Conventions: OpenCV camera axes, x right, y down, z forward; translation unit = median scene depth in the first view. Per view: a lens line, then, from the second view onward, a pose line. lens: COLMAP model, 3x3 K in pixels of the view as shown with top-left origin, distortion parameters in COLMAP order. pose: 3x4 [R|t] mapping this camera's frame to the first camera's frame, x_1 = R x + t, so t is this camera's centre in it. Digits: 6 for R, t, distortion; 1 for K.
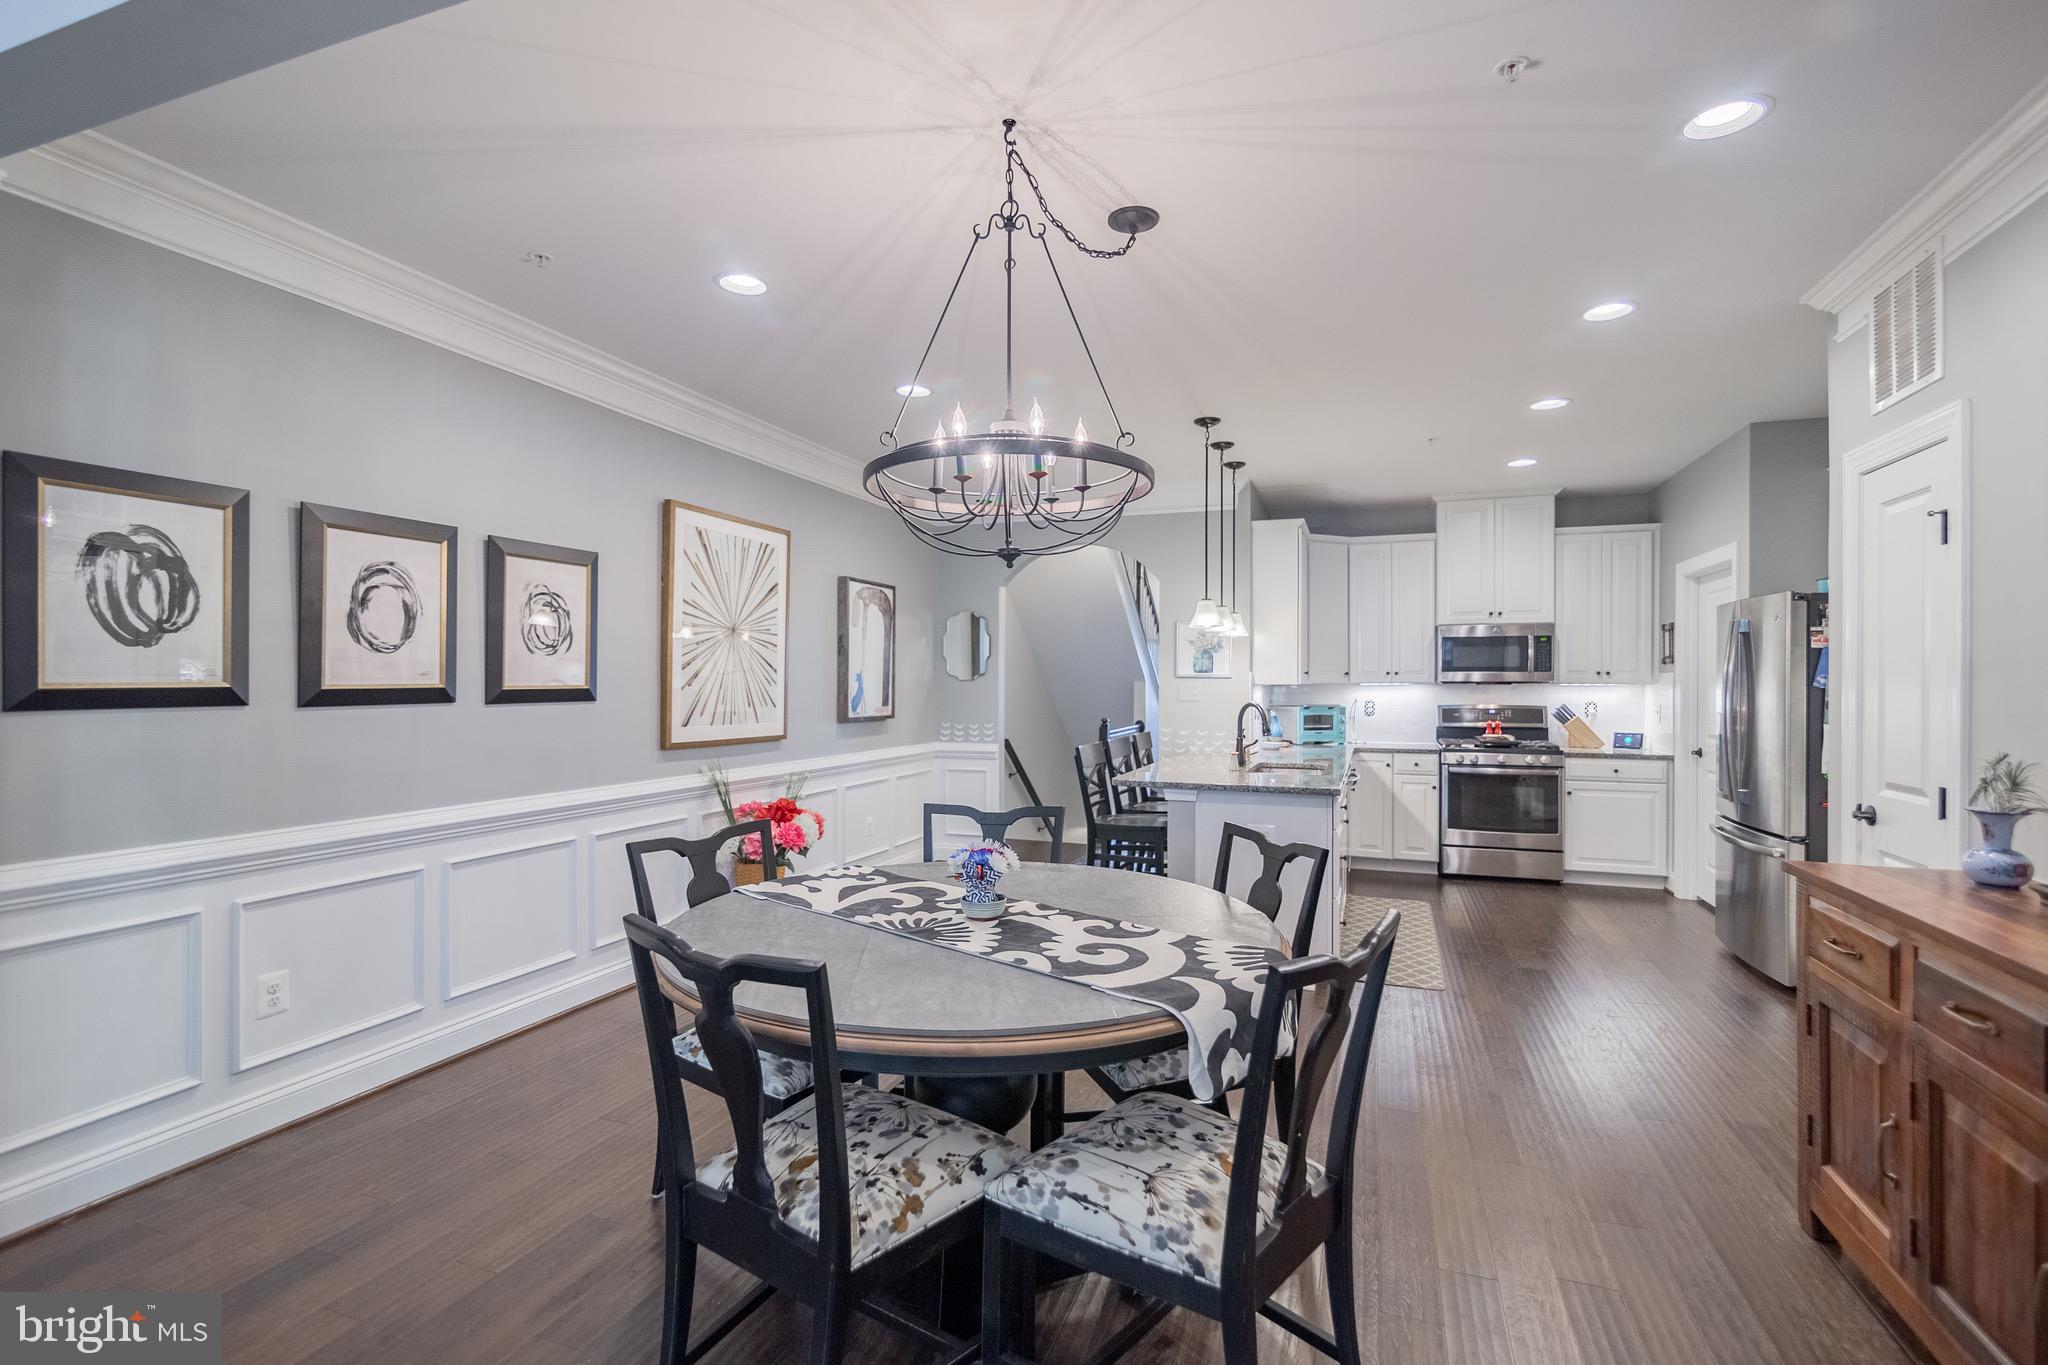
lens RADIAL K [[943.4, 0, 1022.8], [0, 943.4, 686.5], [0, 0, 1]] dist [0.001470, 0.000269]
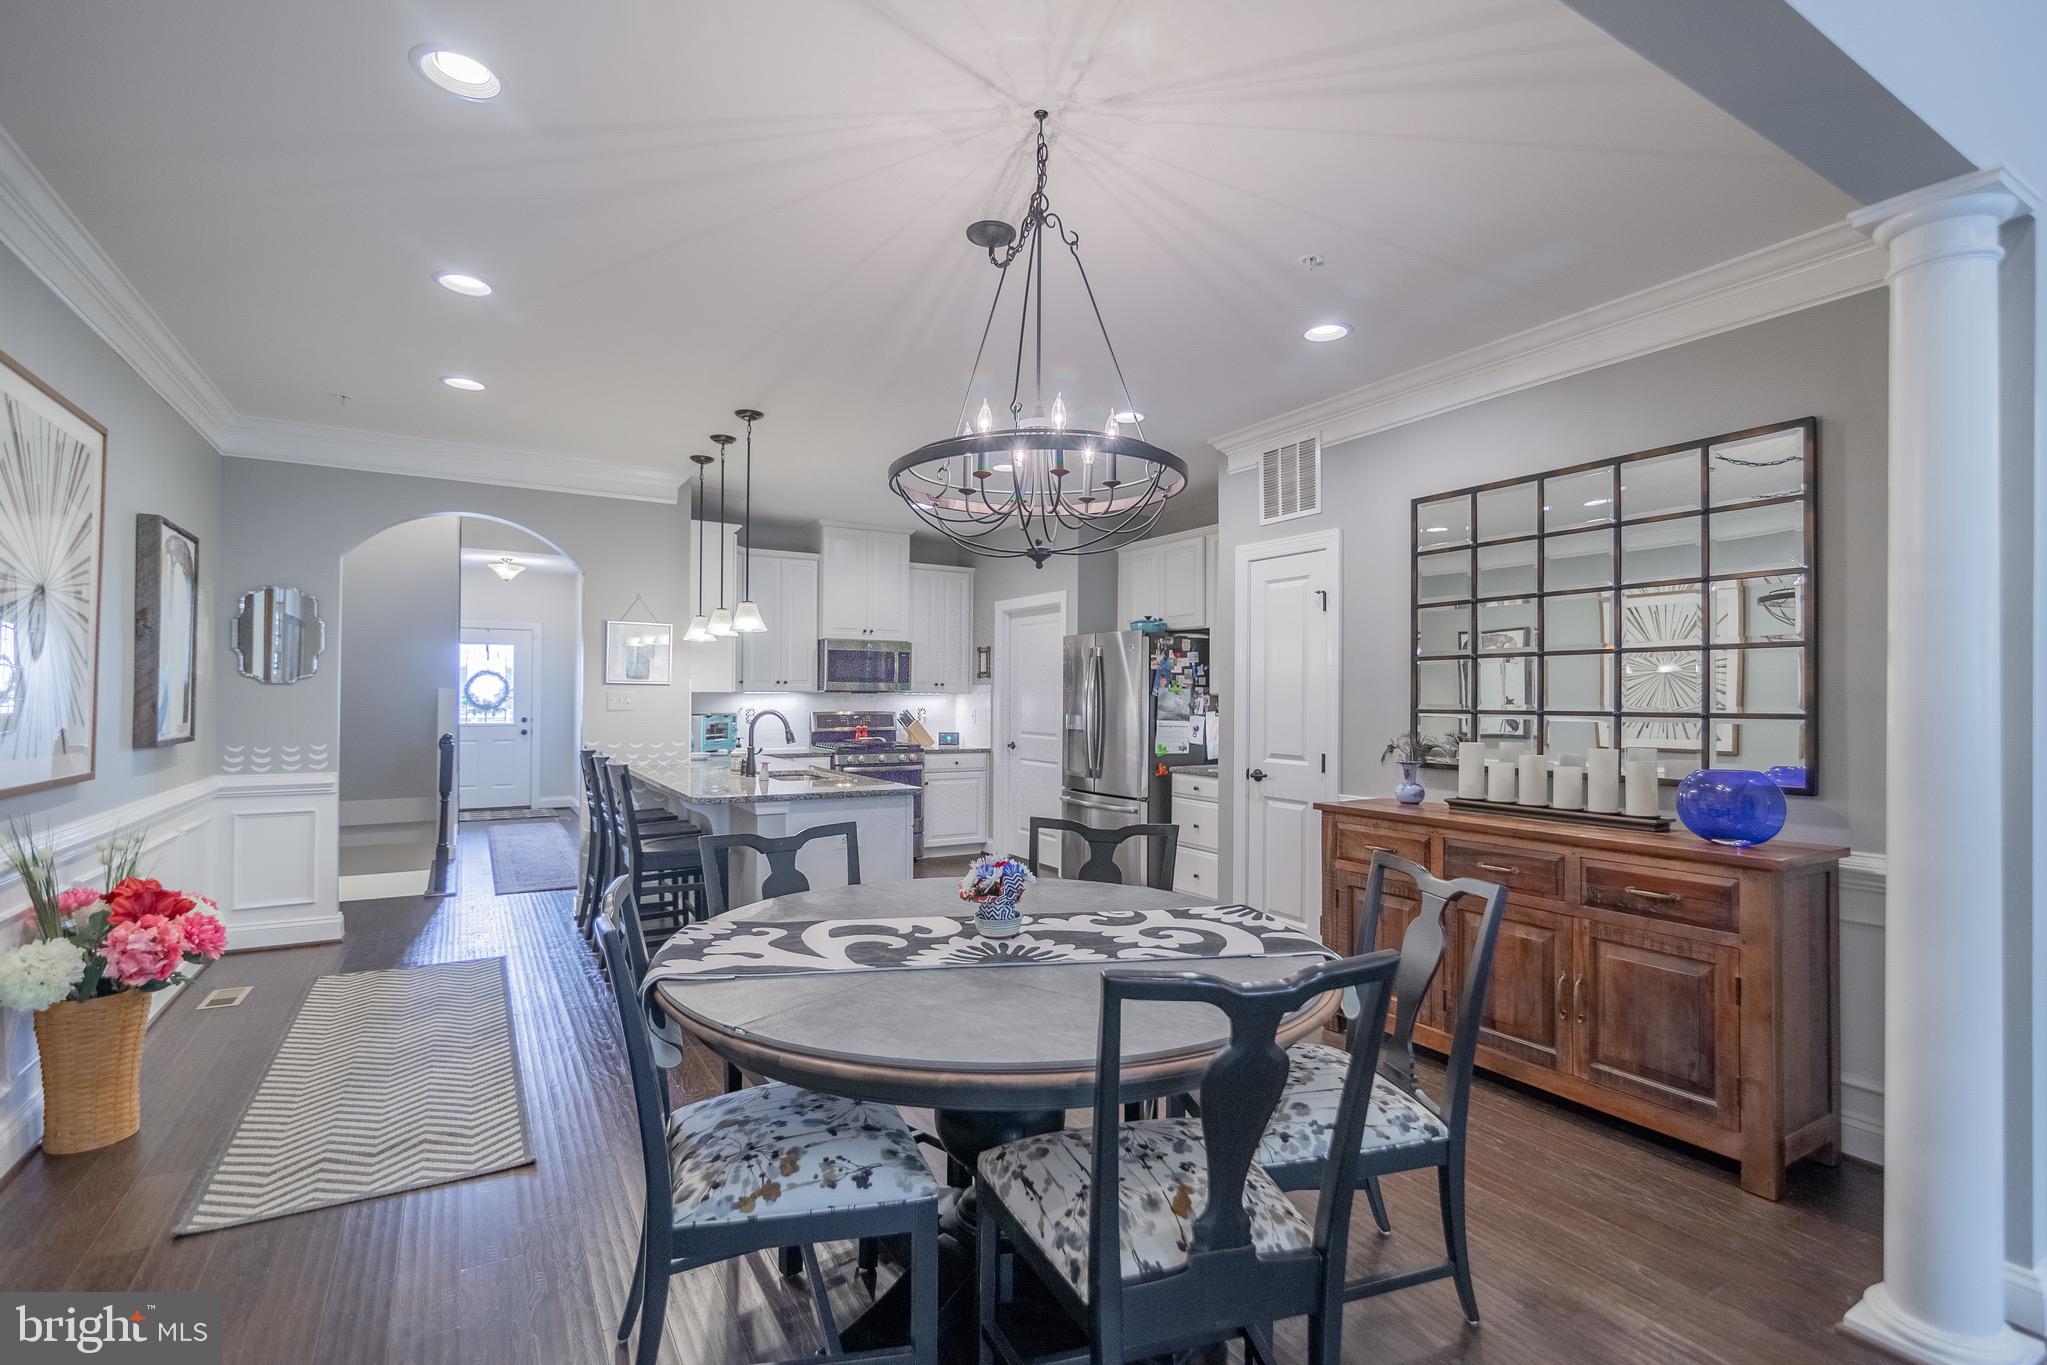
lens RADIAL K [[946.0, 0, 1022.2], [0, 946.0, 688.1], [0, 0, 1]] dist [-0.001309, -0.000057]
pose [[0.628283, 0.009203, 0.777930, -0.287626], [-0.002004, 0.999946, -0.010211, 0.002891], [-0.777982, 0.004856, 0.628268, 0.146650]]
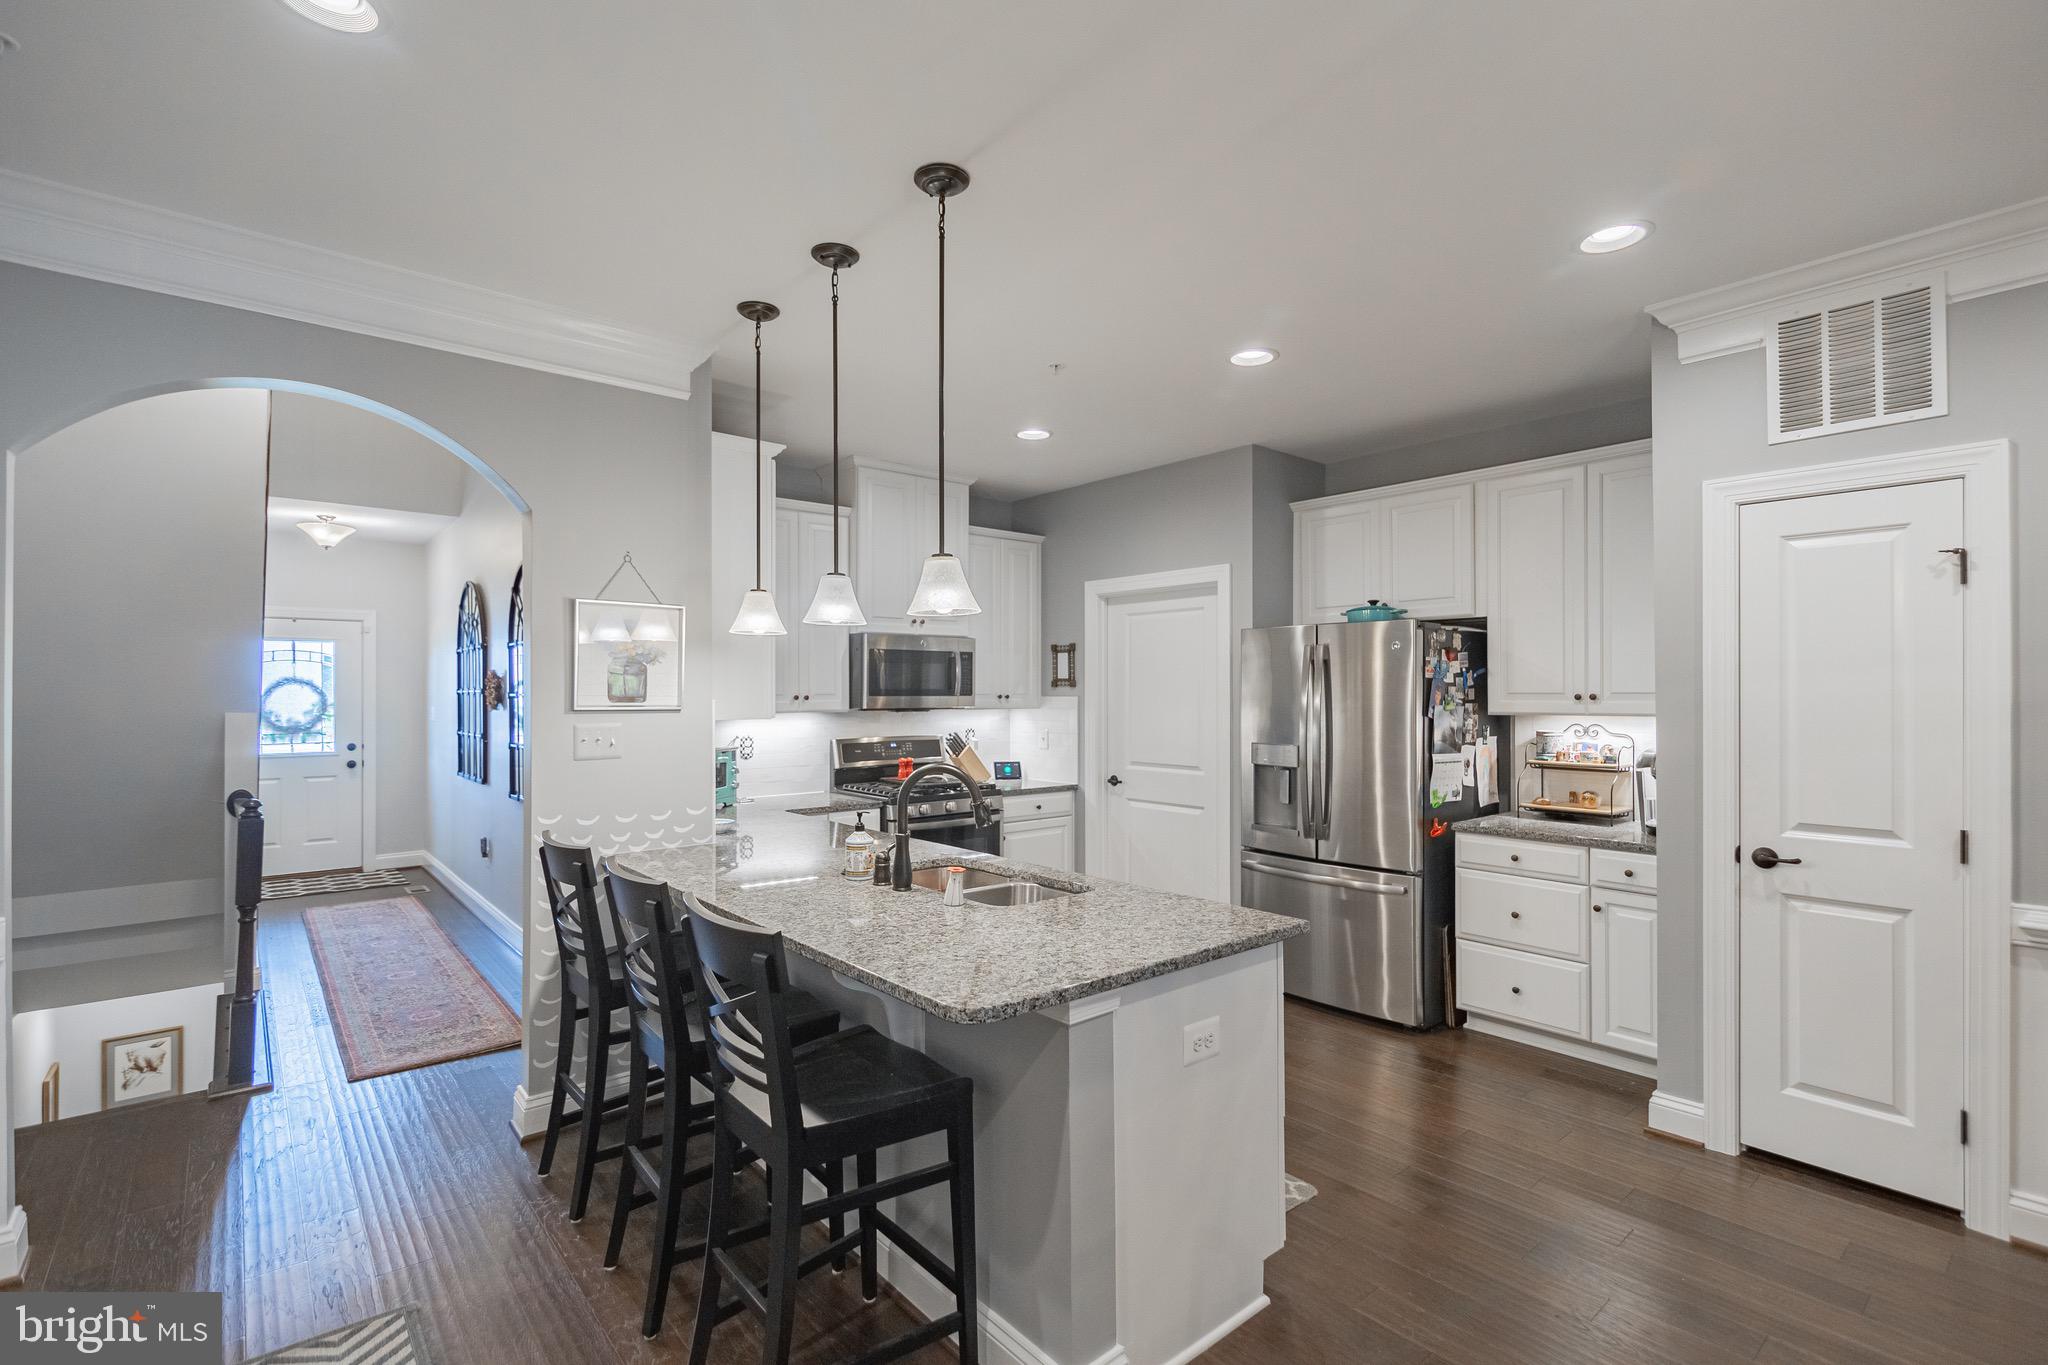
lens RADIAL K [[946.5, 0, 1022.7], [0, 946.5, 688.1], [0, 0, 1]] dist [-0.001309, -0.000057]
pose [[0.495206, 0.001308, 0.868774, -0.152649], [0.007150, 0.999959, -0.005581, -0.017893], [-0.868746, 0.008975, 0.495177, 0.567003]]
